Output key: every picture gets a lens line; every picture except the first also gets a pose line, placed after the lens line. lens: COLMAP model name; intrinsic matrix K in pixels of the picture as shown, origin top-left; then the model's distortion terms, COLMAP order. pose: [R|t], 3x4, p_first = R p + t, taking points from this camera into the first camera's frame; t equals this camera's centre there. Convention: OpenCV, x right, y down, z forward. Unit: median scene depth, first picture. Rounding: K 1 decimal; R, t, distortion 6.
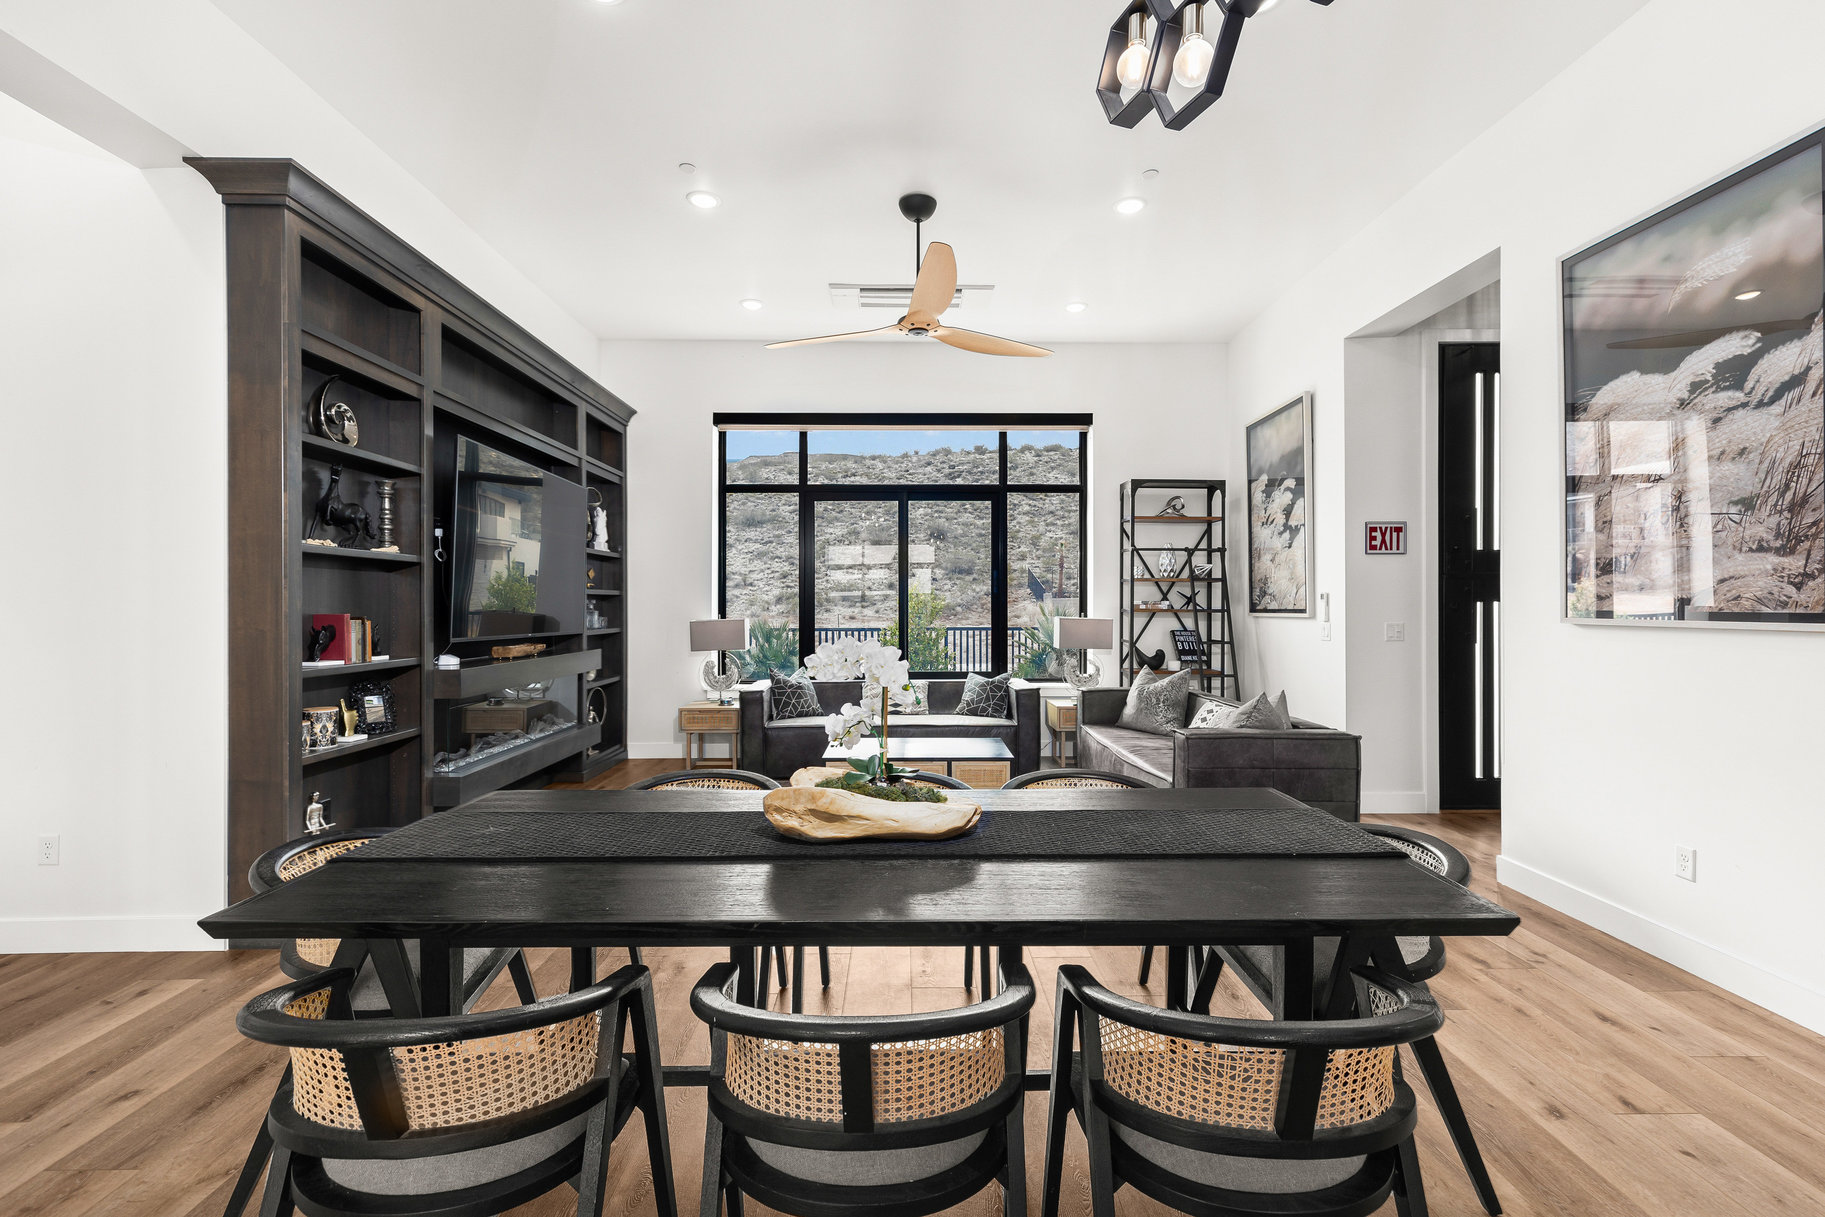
lens RADIAL K [[826.7, 0, 906.8], [0, 826.7, 610.3], [0, 0, 1]] dist [0.019954, 0.000060]
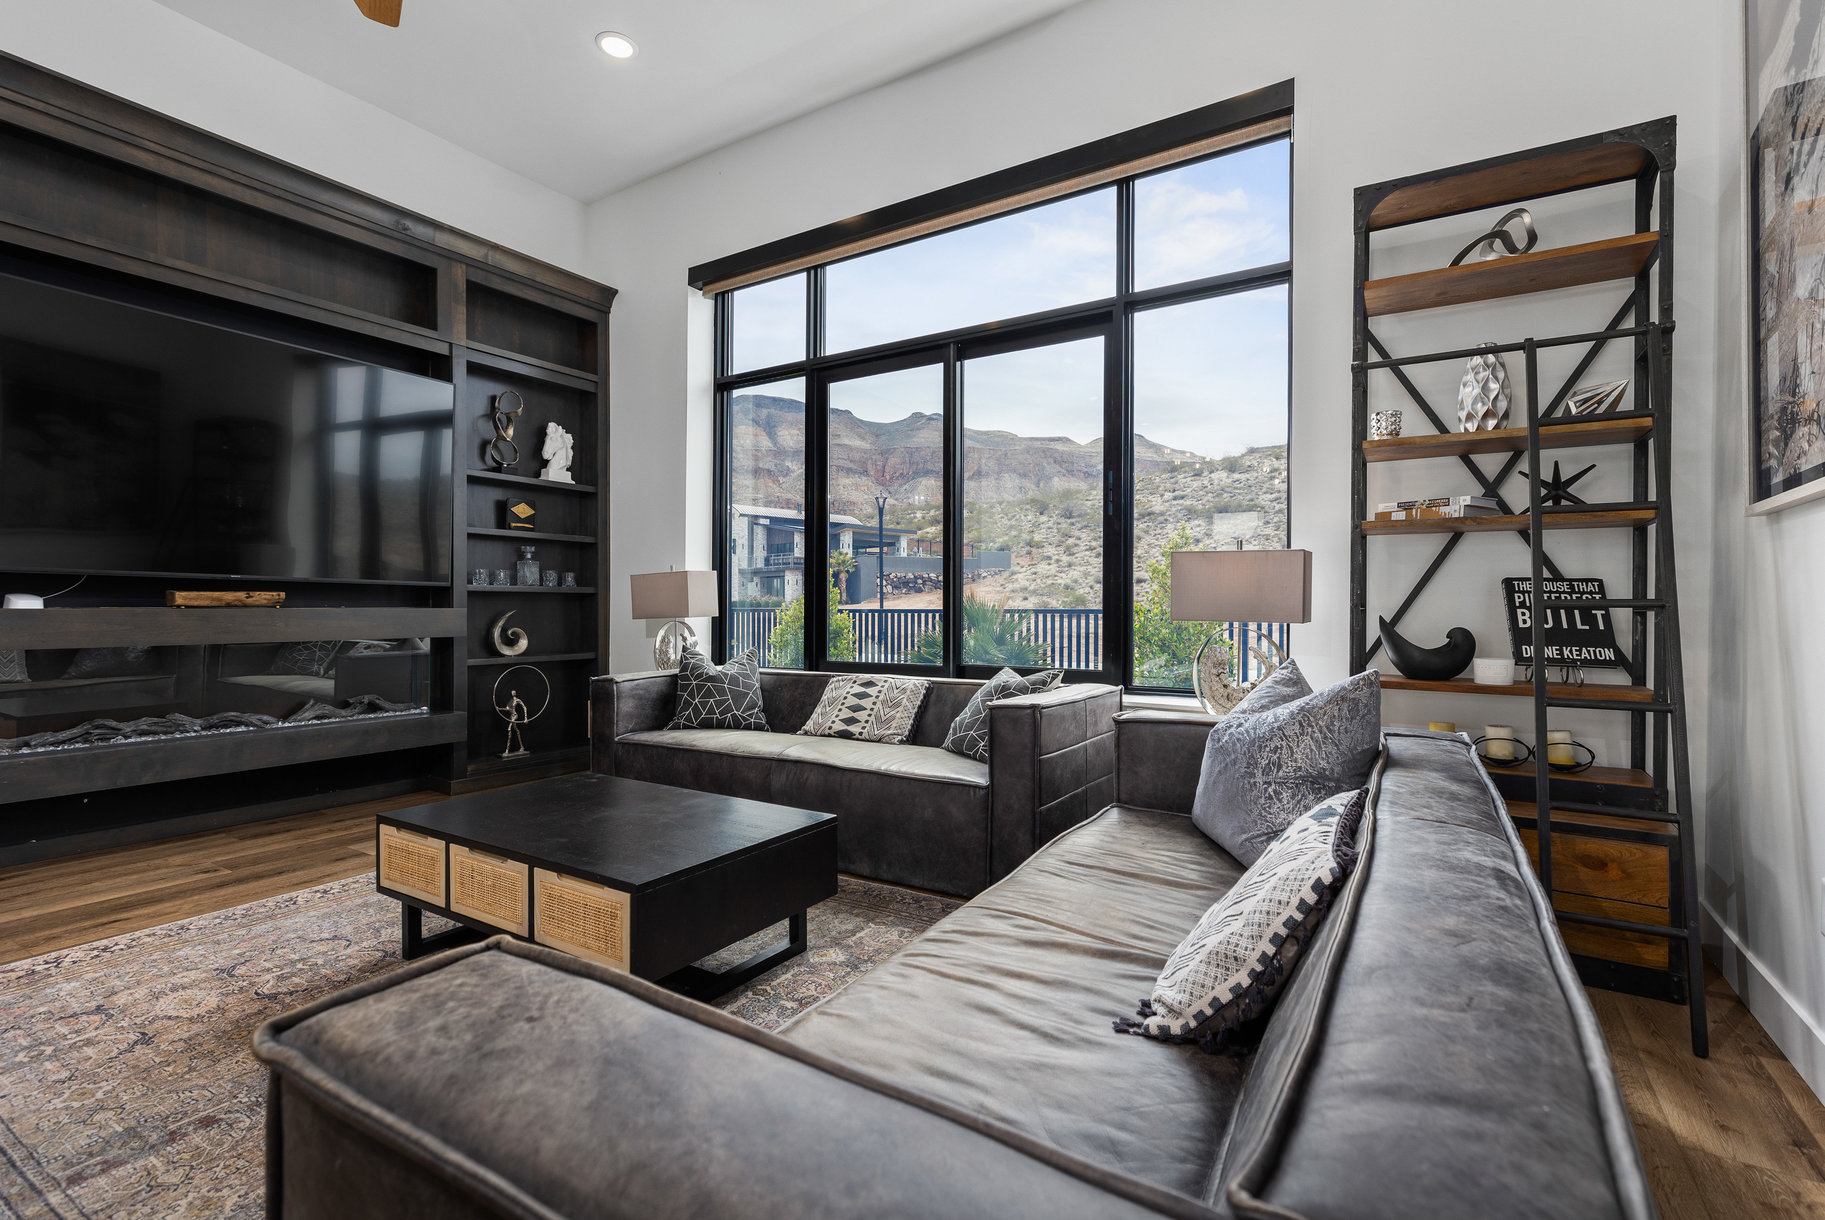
lens RADIAL K [[839.6, 0, 912.5], [0, 839.6, 610.0], [0, 0, 1]] dist [0.016286, 0.000441]
pose [[0.839230, 0.005839, -0.543745, 0.309949], [-0.008822, 0.999957, -0.002878, 0.042382], [0.543705, 0.007213, 0.839245, 0.546734]]
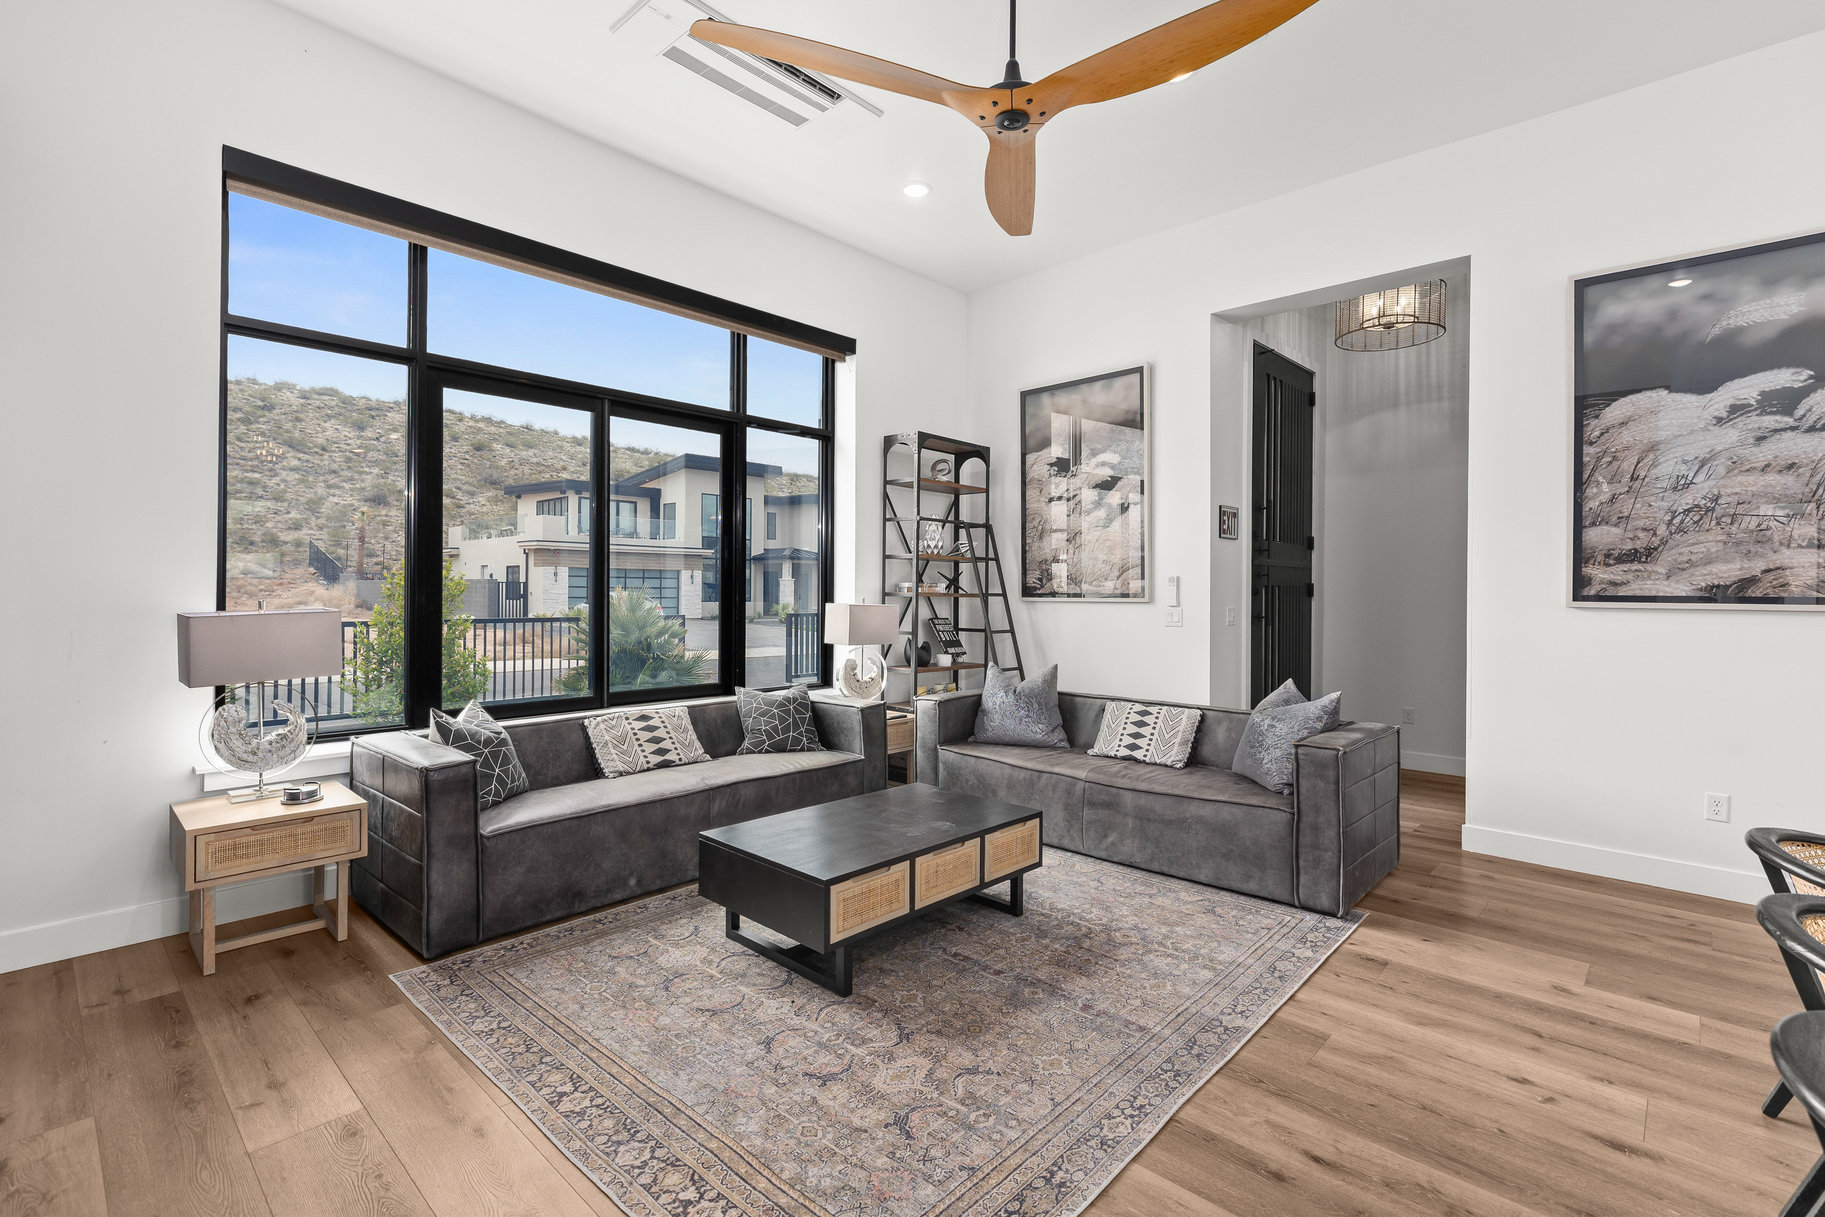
lens RADIAL K [[844.2, 0, 912.5], [0, 844.2, 608.5], [0, 0, 1]] dist [0.005711, 0.000134]
pose [[0.686466, -0.008082, 0.727117, -0.322993], [-0.002402, 0.999908, 0.013382, 0.002591], [-0.727158, -0.010933, 0.686383, 0.438580]]
